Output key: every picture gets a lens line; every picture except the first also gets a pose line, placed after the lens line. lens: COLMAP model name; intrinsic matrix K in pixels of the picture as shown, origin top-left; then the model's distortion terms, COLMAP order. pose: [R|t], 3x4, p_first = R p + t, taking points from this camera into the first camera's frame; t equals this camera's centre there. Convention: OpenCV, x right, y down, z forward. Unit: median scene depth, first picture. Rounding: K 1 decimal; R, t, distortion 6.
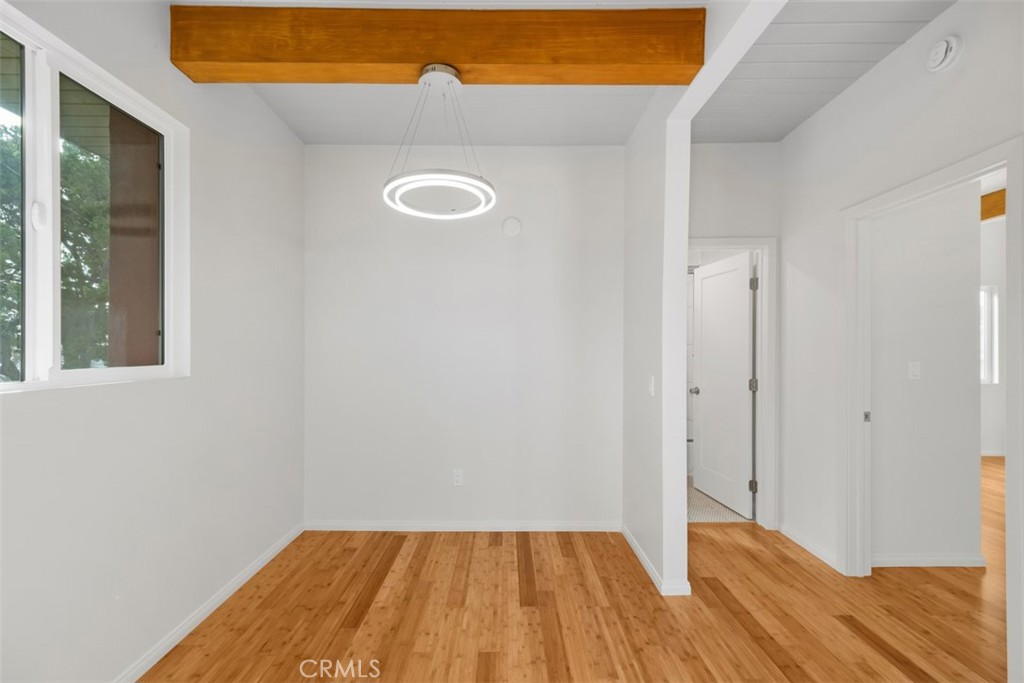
lens RADIAL K [[405.8, 0, 507.9], [0, 405.8, 350.1], [0, 0, 1]] dist [0.007657, -0.001656]
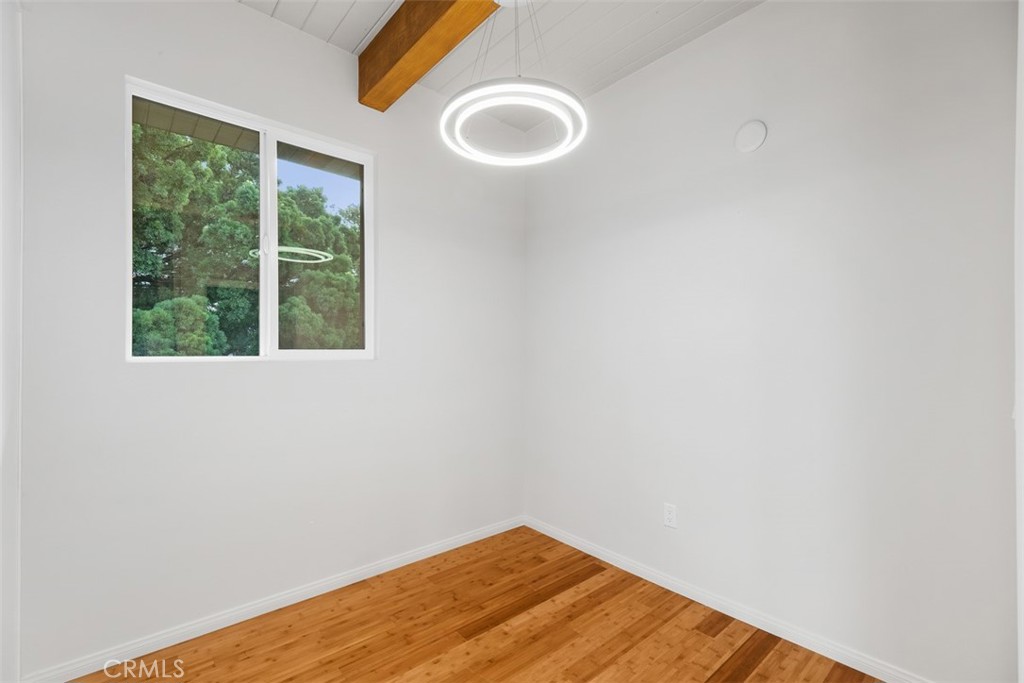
lens RADIAL K [[442.1, 0, 515.2], [0, 442.1, 355.2], [0, 0, 1]] dist [0.014701, -0.004649]
pose [[0.658681, -0.002304, -0.752419, 0.382034], [0.000110, 0.999996, -0.002965, 0.048375], [0.752422, 0.001870, 0.658678, 0.373368]]
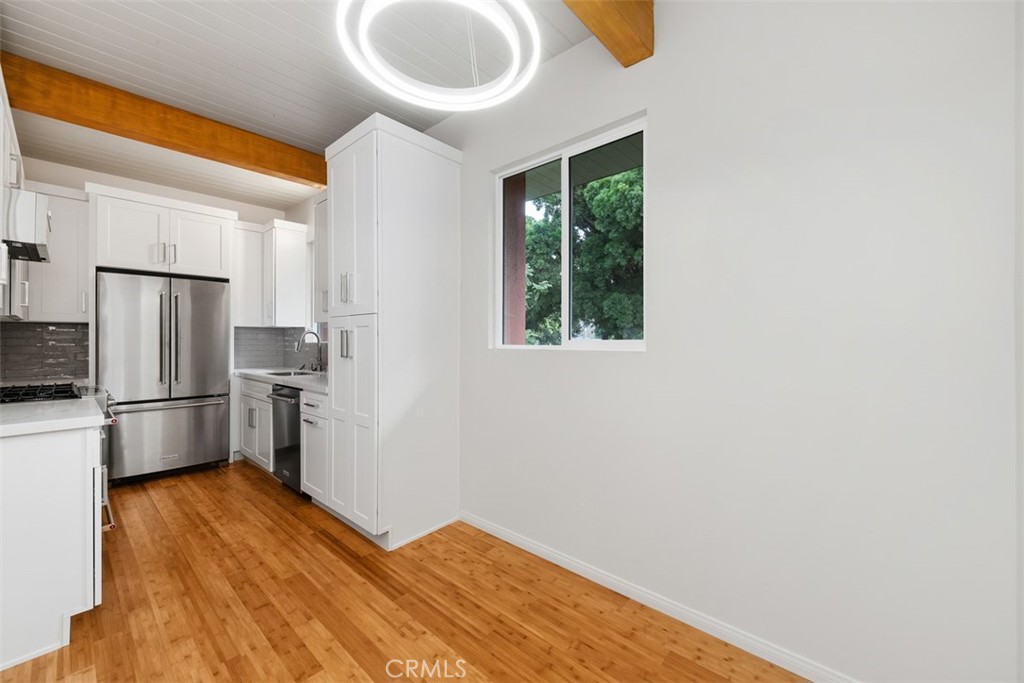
lens RADIAL K [[405.8, 0, 511.6], [0, 405.8, 339.4], [0, 0, 1]] dist [0.007657, -0.001656]
pose [[-0.673928, -0.003372, -0.738790, 0.158150], [-0.001954, 0.999994, -0.002782, 0.031542], [0.738795, -0.000431, -0.673930, 1.204223]]
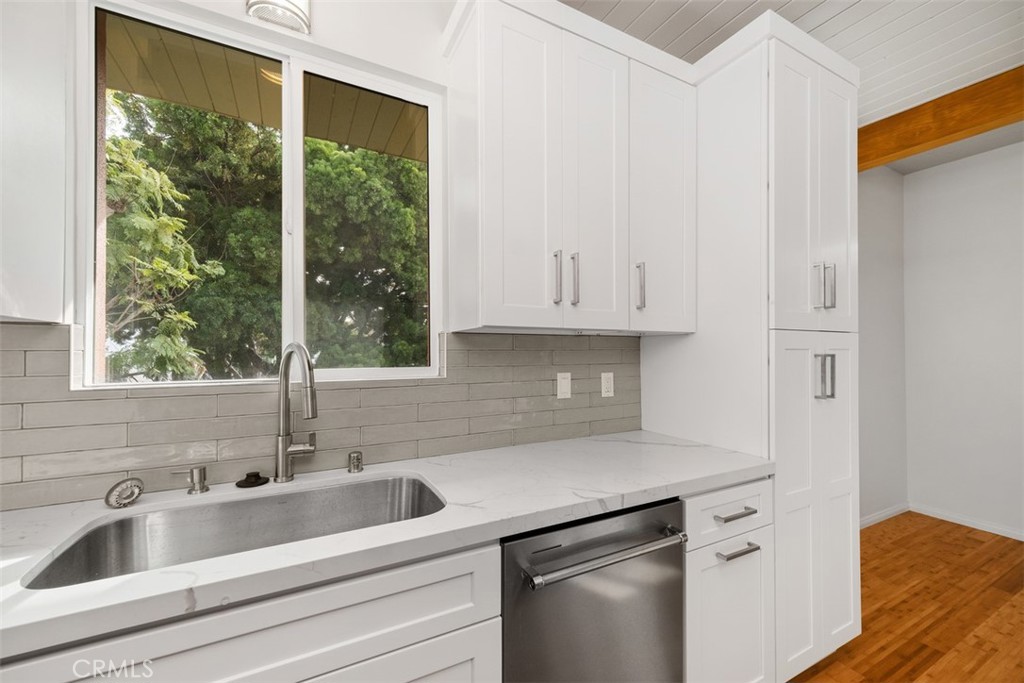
lens RADIAL K [[405.8, 0, 514.5], [0, 405.8, 345.5], [0, 0, 1]] dist [0.007657, -0.001656]
pose [[0.462886, -0.014832, -0.886294, 0.013122], [-0.001028, 0.999850, -0.017269, 0.001115], [0.886417, 0.008905, 0.462802, -0.684294]]
